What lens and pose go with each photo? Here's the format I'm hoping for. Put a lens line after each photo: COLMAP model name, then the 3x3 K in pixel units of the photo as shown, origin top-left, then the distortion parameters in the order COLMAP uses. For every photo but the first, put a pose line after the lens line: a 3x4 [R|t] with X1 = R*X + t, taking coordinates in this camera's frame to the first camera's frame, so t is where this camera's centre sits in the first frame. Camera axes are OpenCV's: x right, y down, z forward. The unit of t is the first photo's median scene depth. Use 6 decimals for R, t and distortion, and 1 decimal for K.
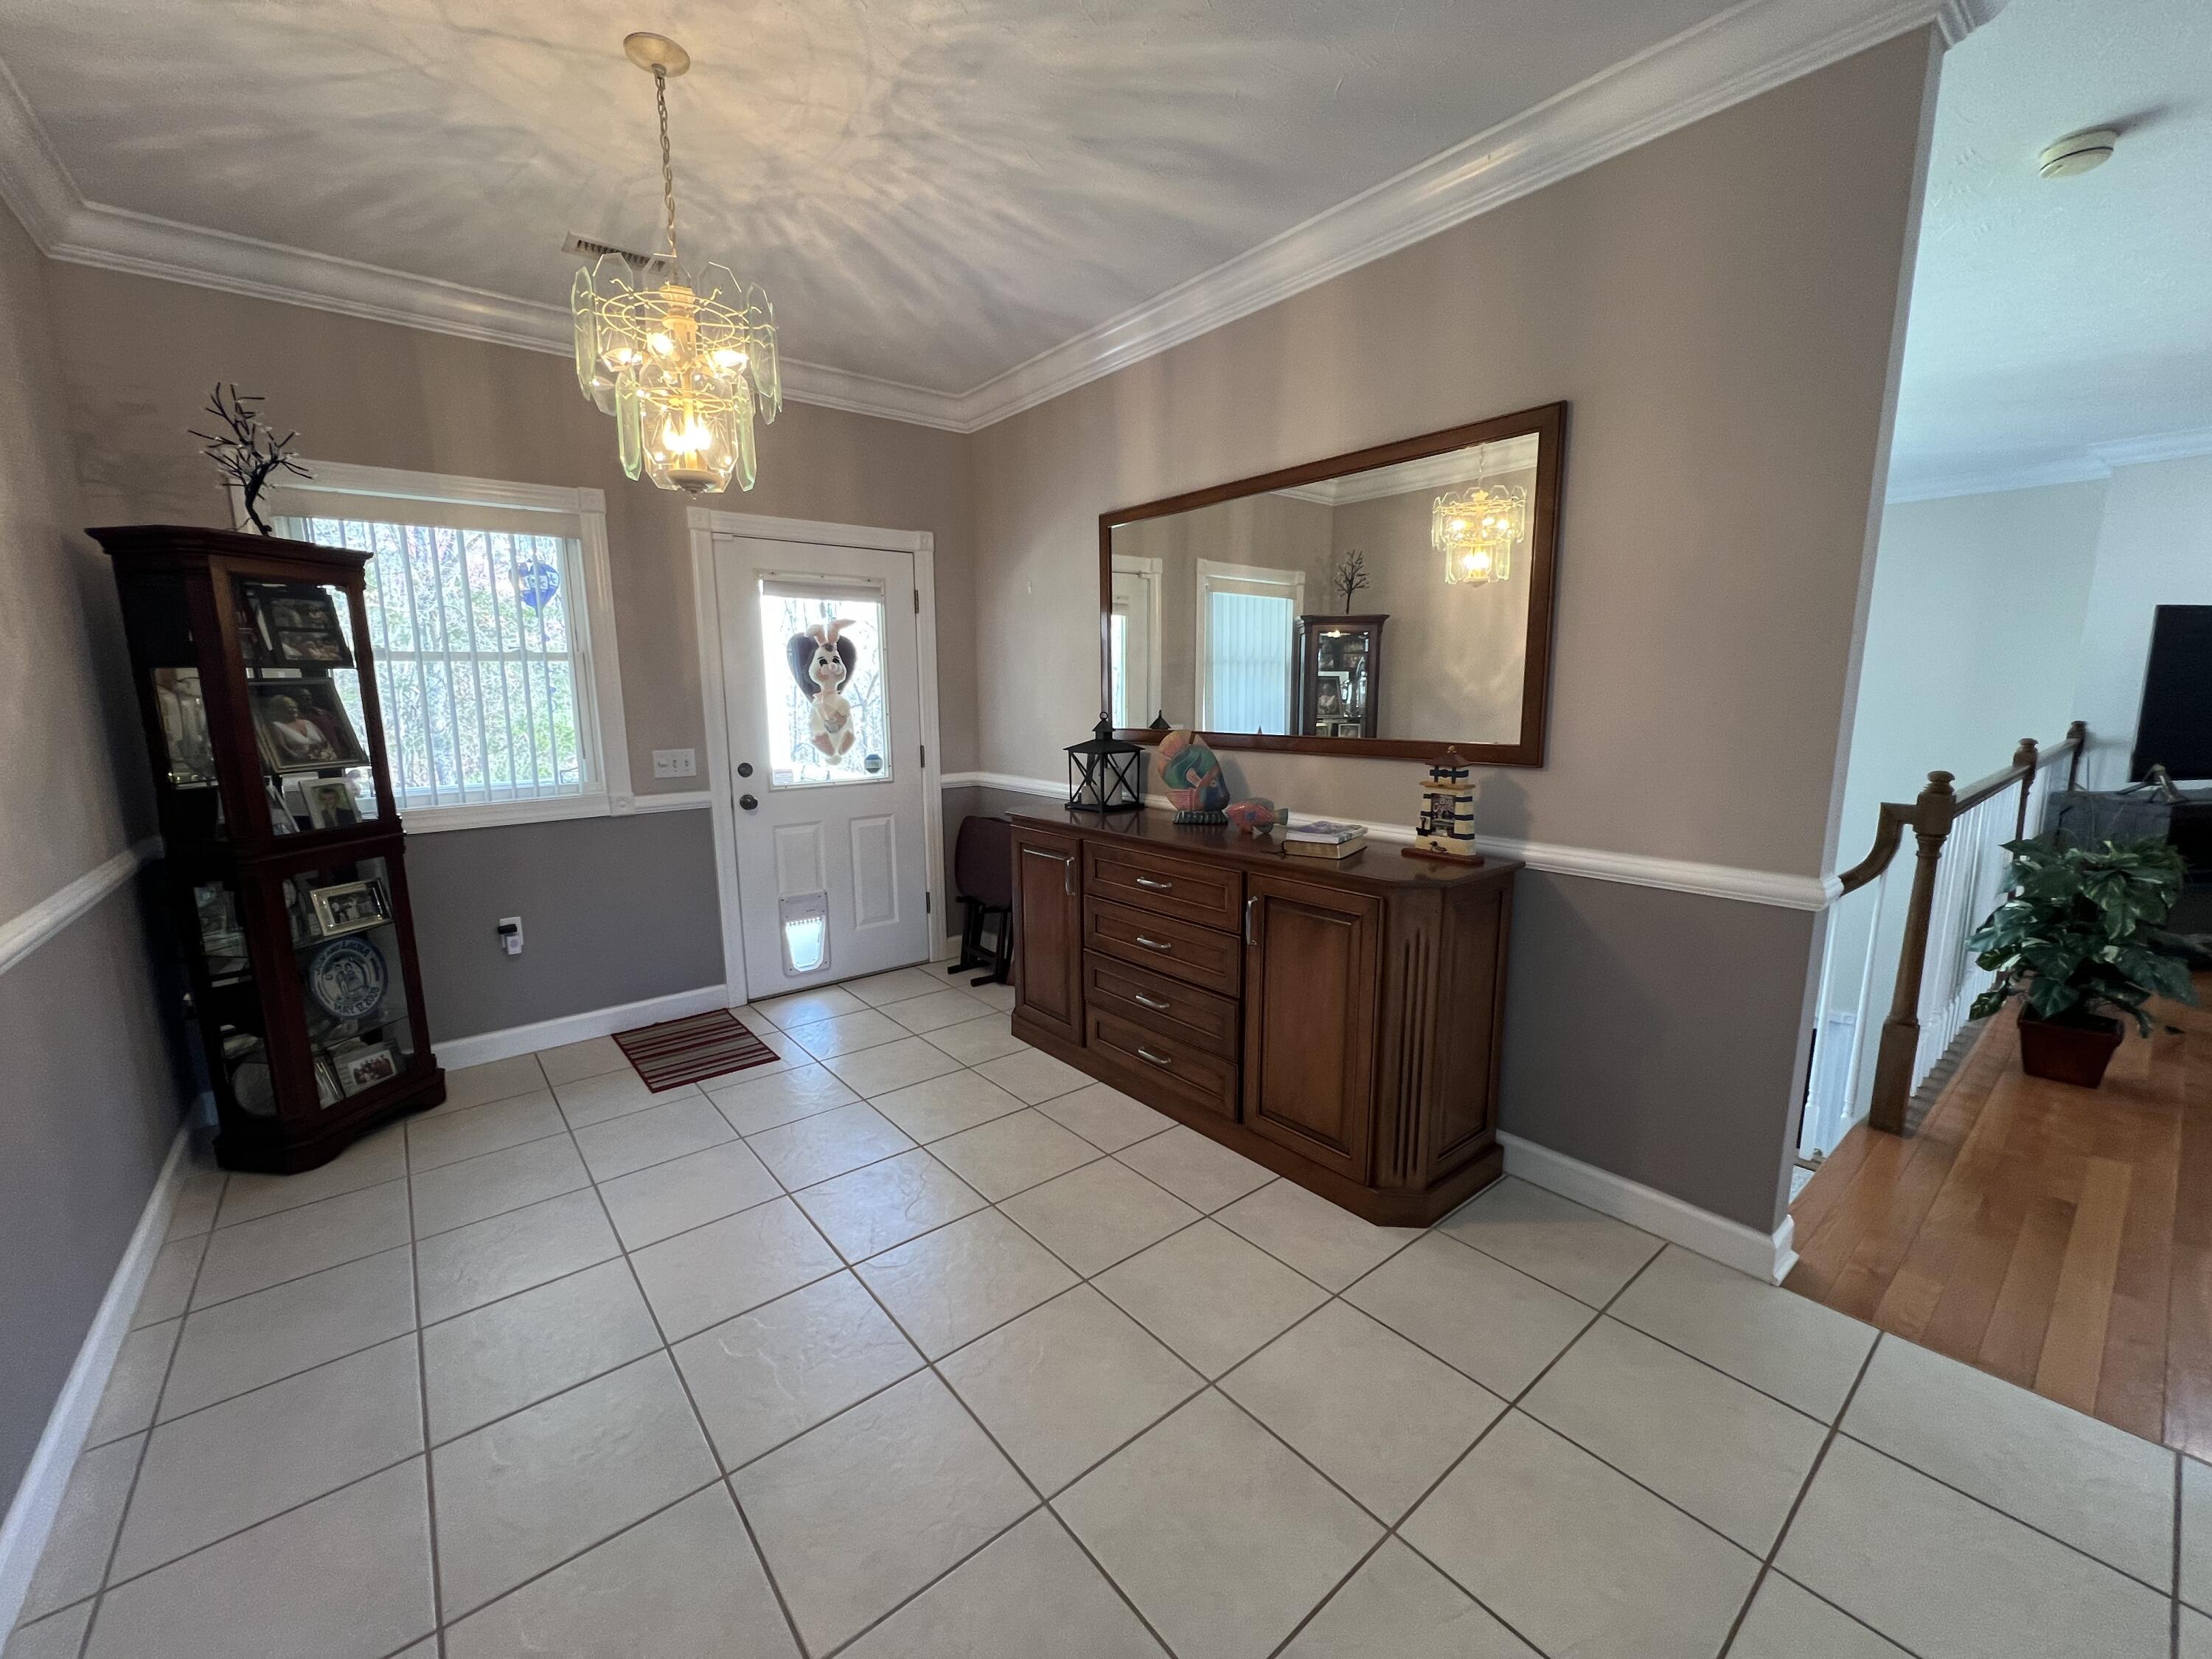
lens RADIAL K [[885.2, 0, 1101.6], [0, 885.2, 832.8], [0, 0, 1]] dist [0.000457, -0.000992]
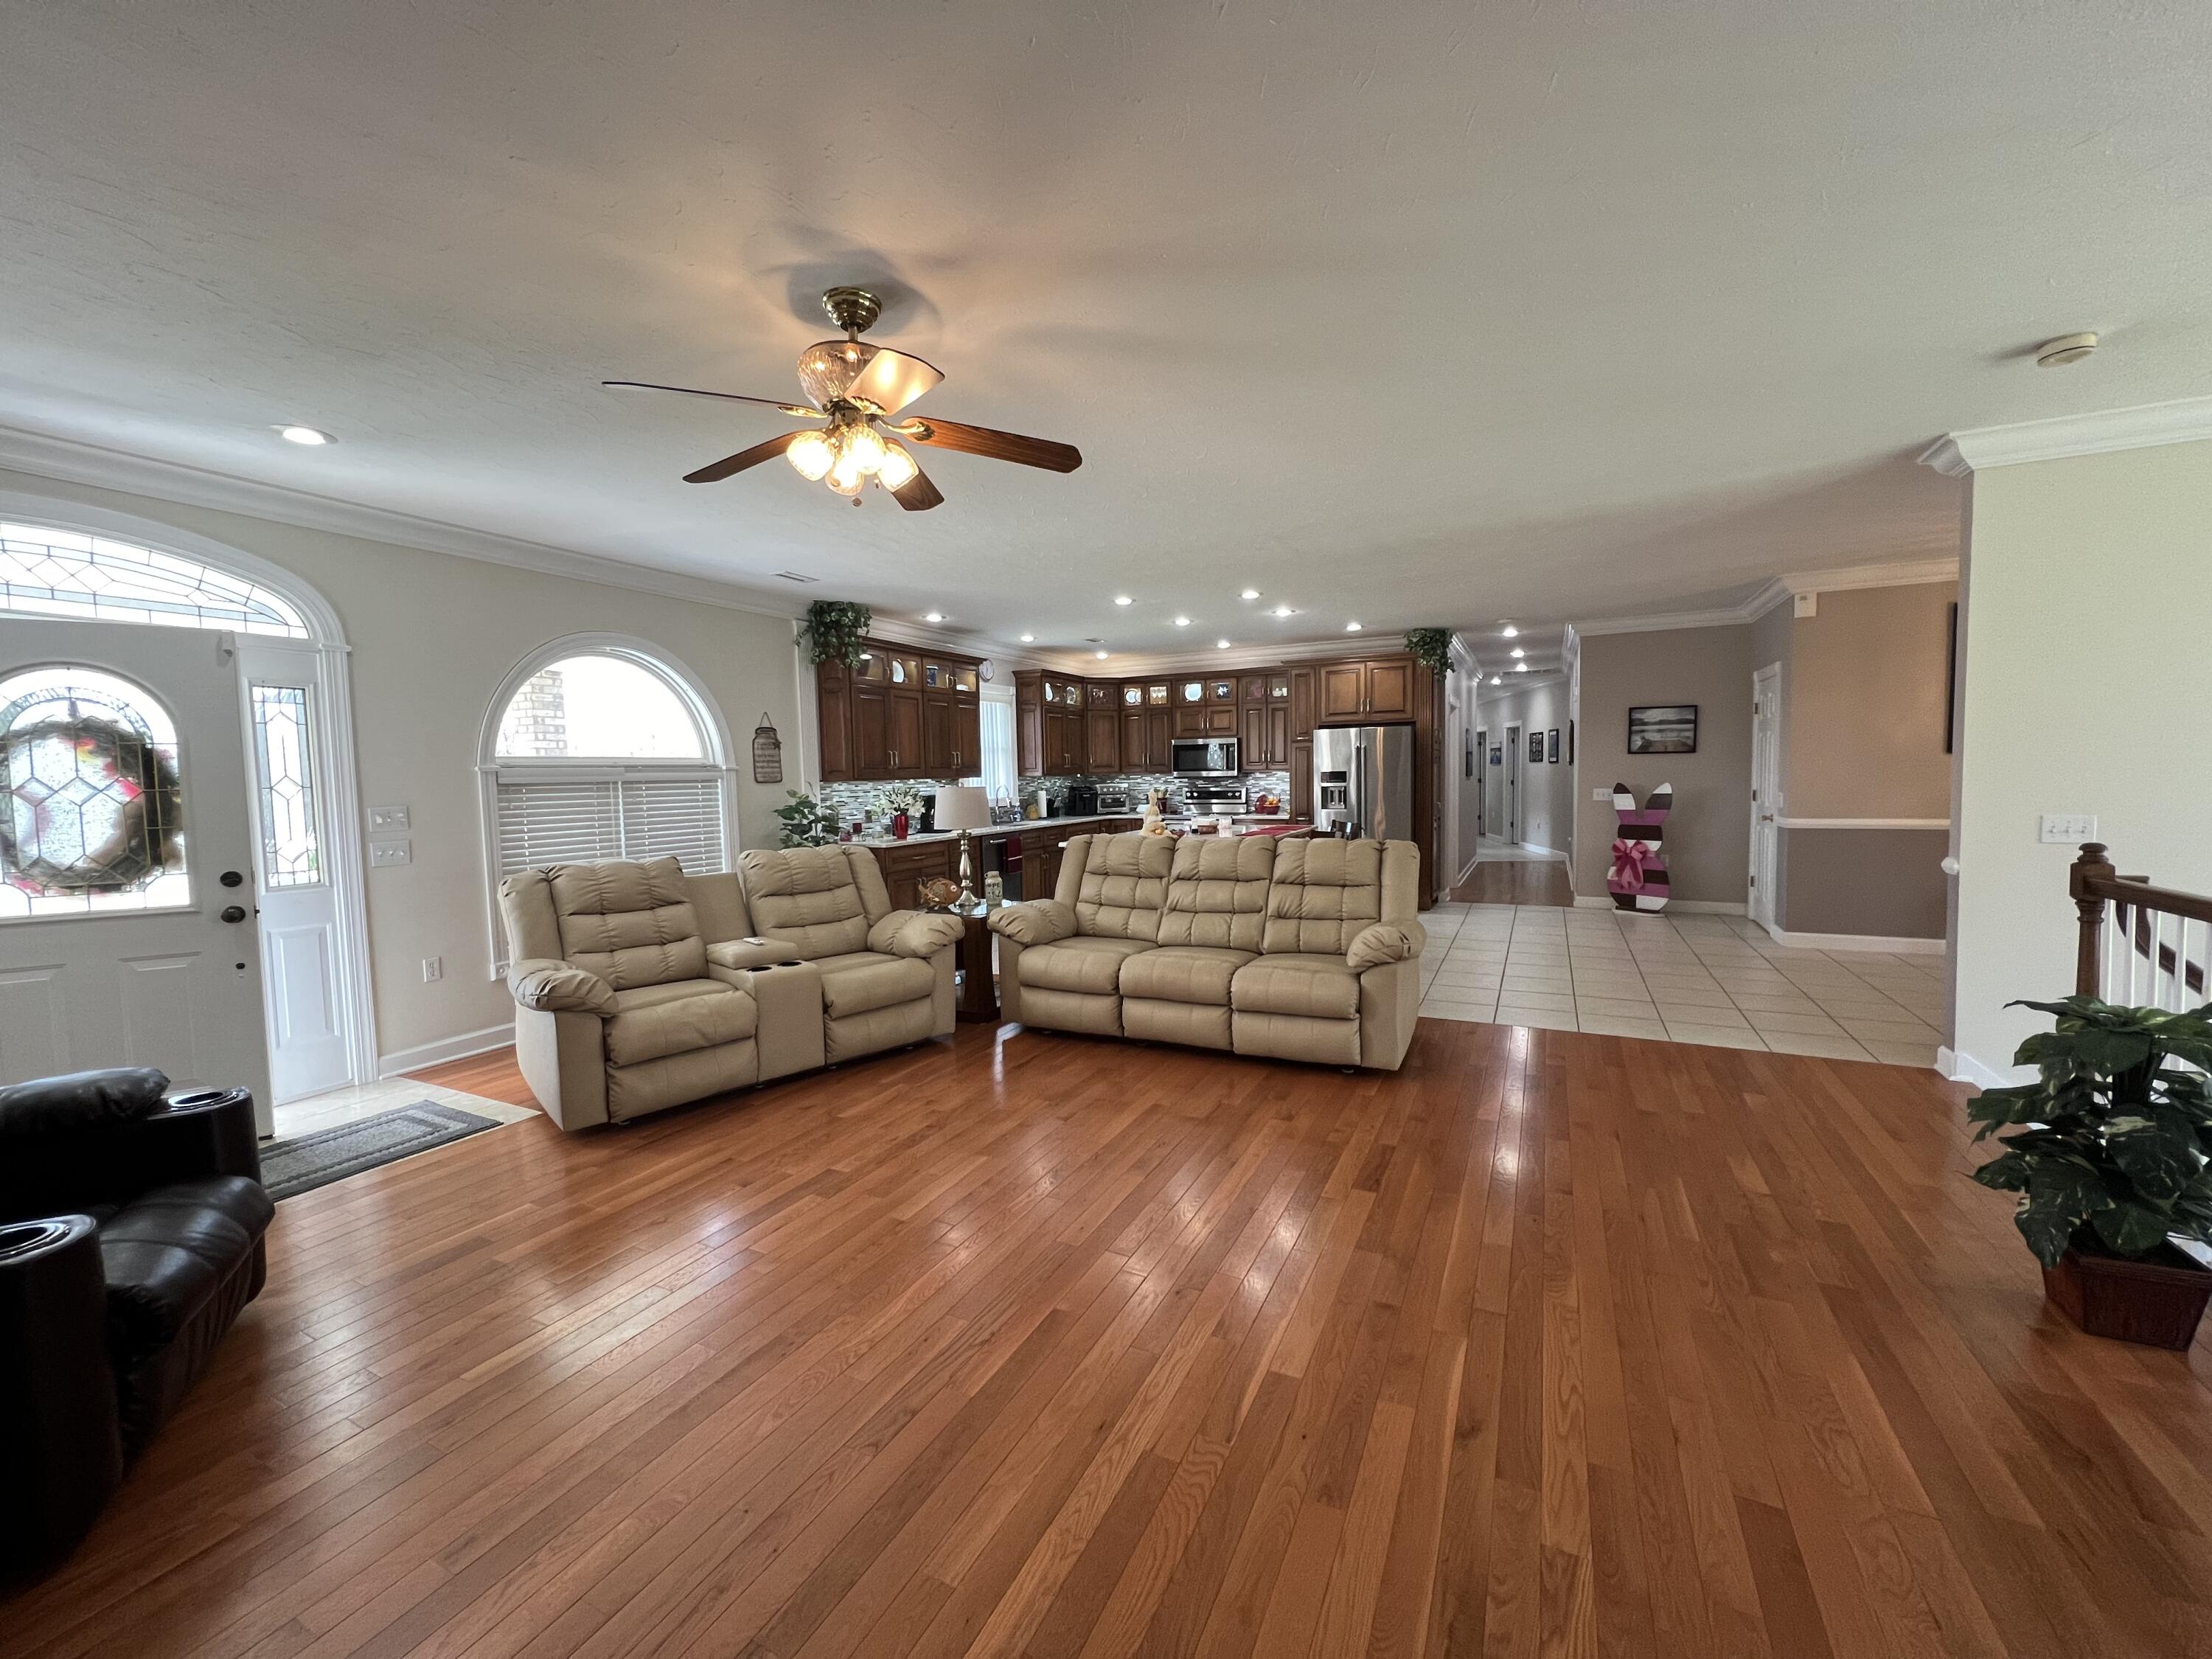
lens RADIAL K [[885.2, 0, 1105.8], [0, 885.2, 838.7], [0, 0, 1]] dist [0.000457, -0.000992]
pose [[-0.911417, 0.065271, -0.406274, 1.849301], [-0.028572, 0.974918, 0.220723, -0.207948], [0.410490, 0.212779, -0.886692, 1.079154]]
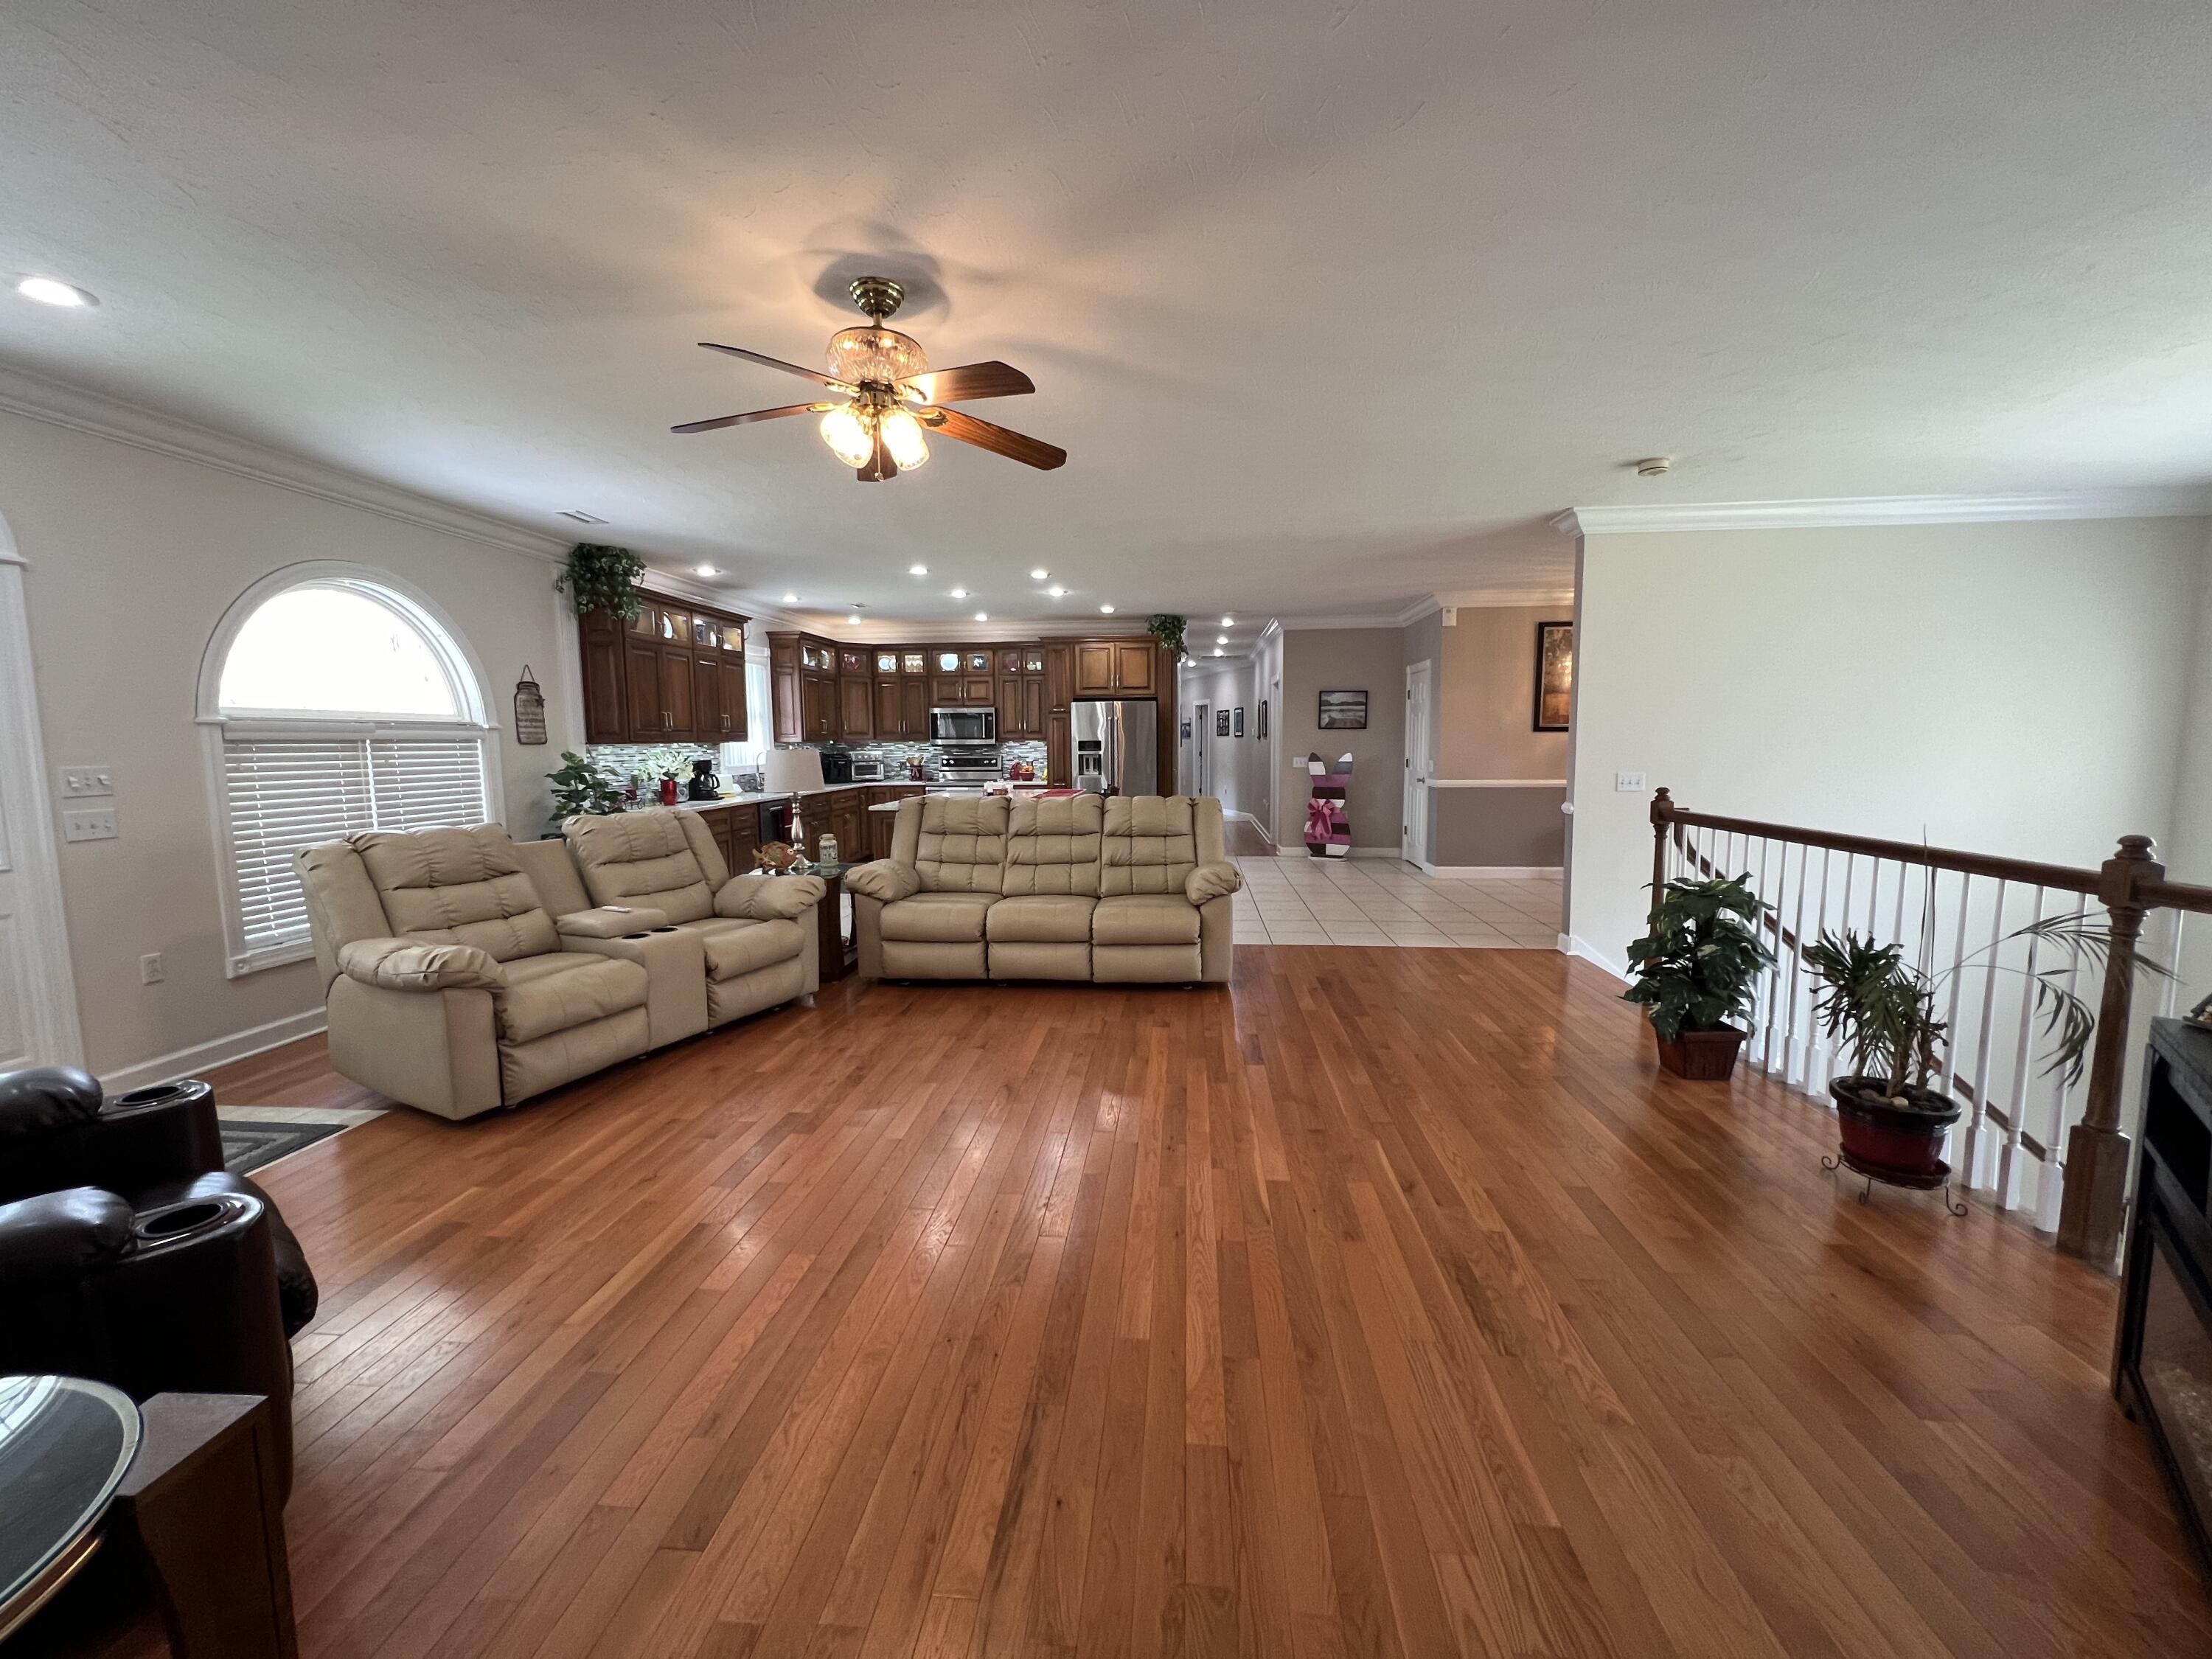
lens RADIAL K [[885.2, 0, 1107.5], [0, 885.2, 842.6], [0, 0, 1]] dist [0.000457, -0.000992]
pose [[-0.699192, 0.104284, -0.707288, 2.165556], [-0.090815, 0.968336, 0.232549, -0.198450], [0.709143, 0.226828, -0.667582, 1.034488]]
